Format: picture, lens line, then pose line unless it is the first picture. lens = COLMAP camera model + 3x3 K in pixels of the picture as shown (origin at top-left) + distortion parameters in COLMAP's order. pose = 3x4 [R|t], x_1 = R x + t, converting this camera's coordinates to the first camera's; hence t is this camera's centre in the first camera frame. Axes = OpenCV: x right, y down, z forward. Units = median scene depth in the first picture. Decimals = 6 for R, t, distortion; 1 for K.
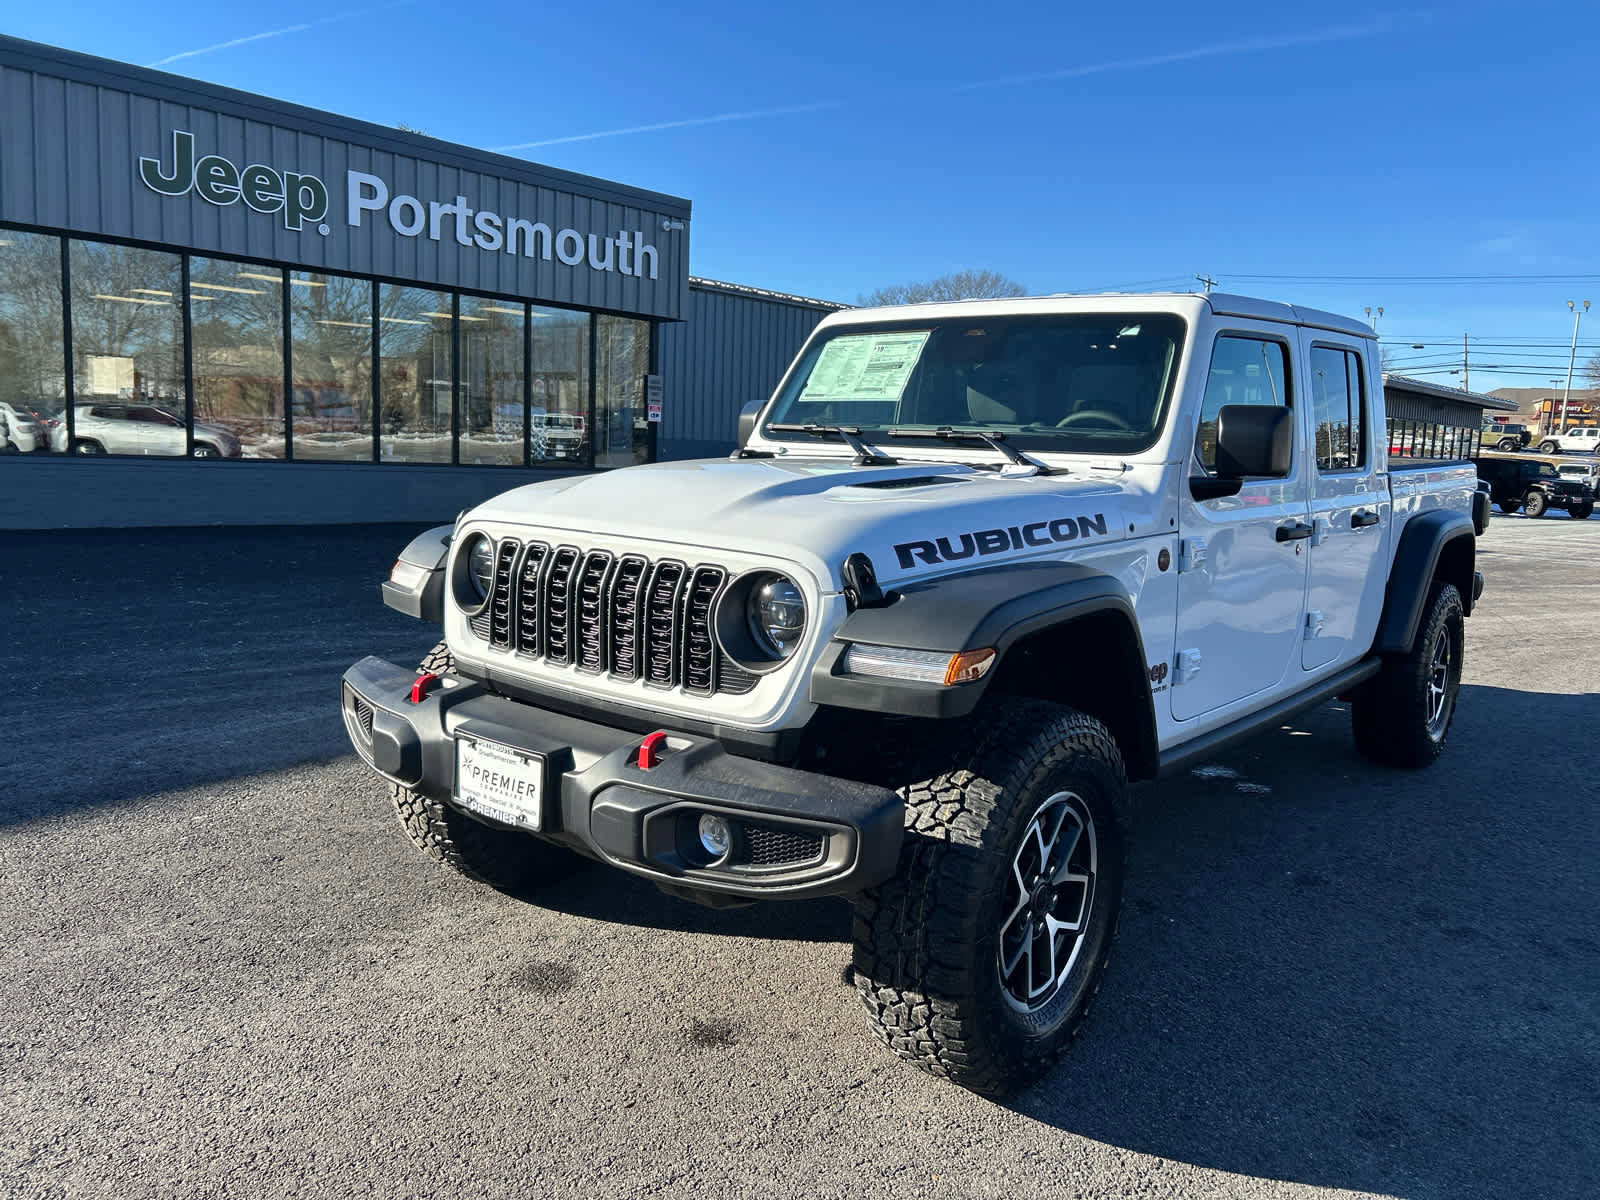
lens RADIAL K [[1209.4, 0, 817.7], [0, 1209.4, 599.1], [0, 0, 1]] dist [0.039215, -0.026801]
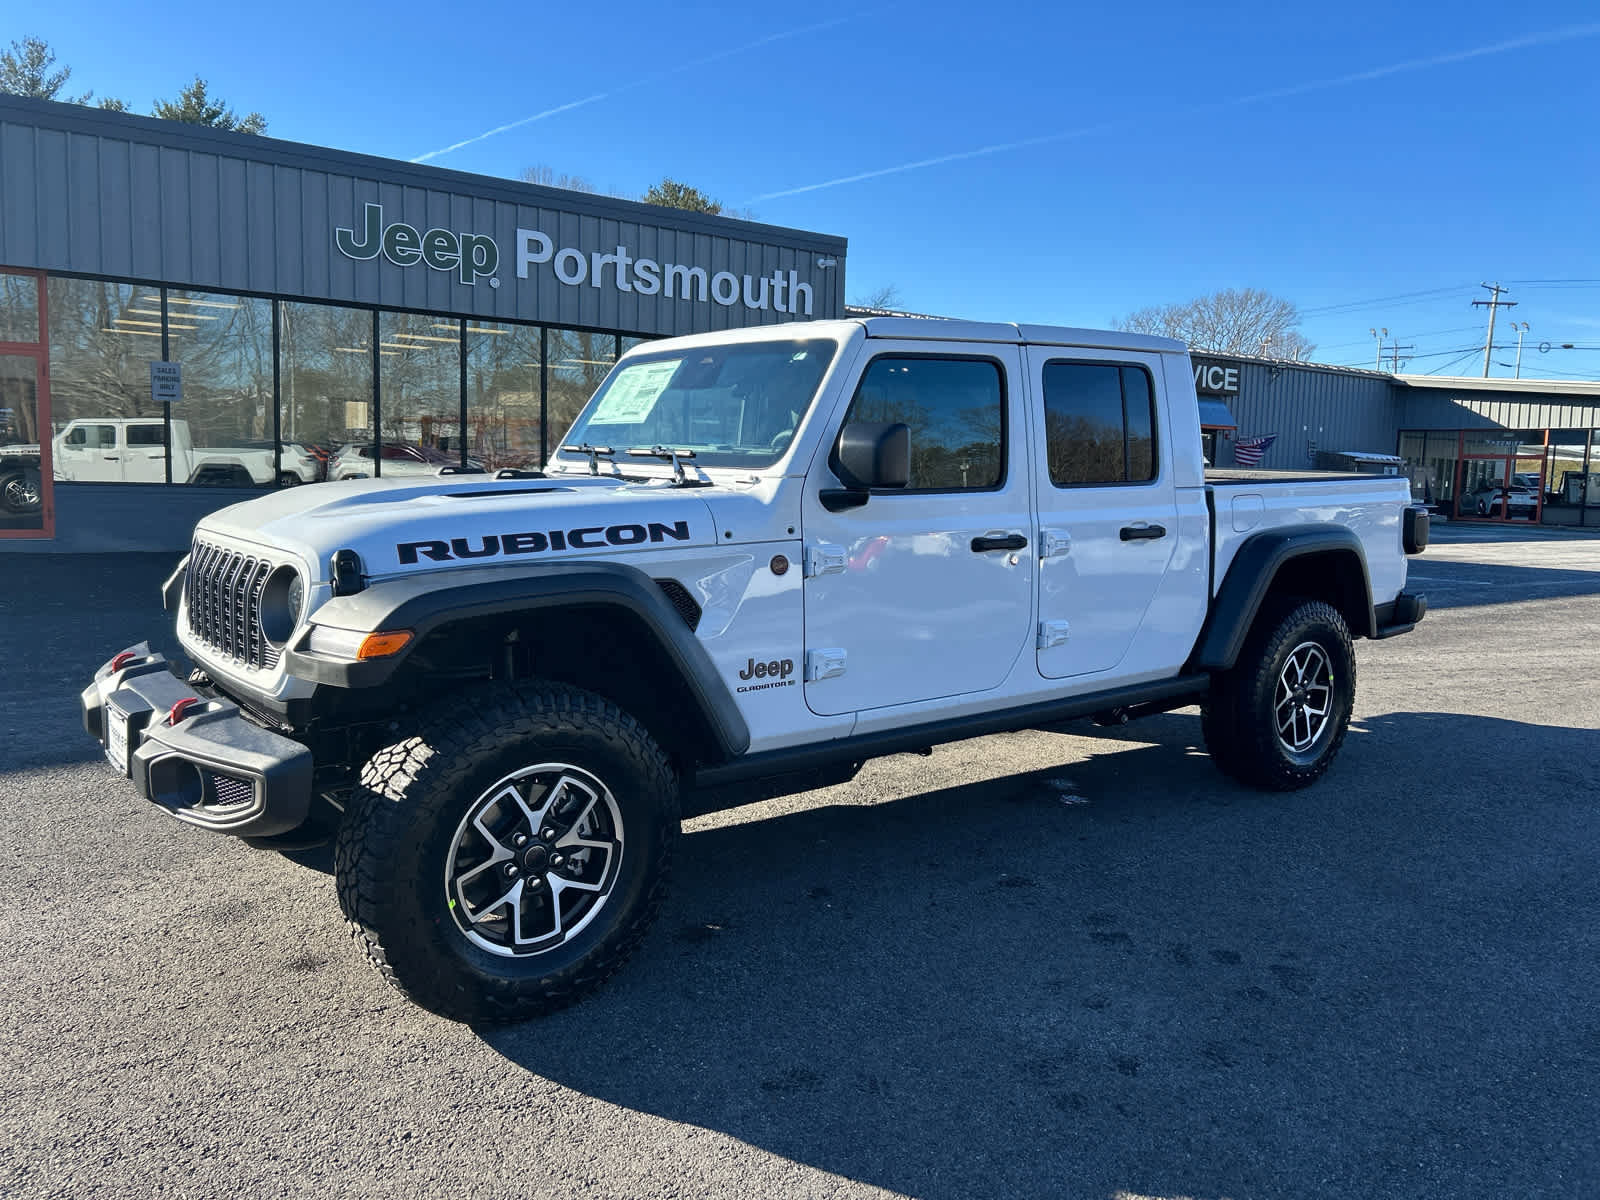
lens RADIAL K [[1204.8, 0, 815.7], [0, 1204.8, 590.0], [0, 0, 1]] dist [0.055662, -0.056896]
pose [[0.976842, 0.009667, -0.213744, 0.467151], [-0.016242, 0.999447, -0.029027, 0.017891], [0.213345, 0.031826, 0.976458, -0.038057]]
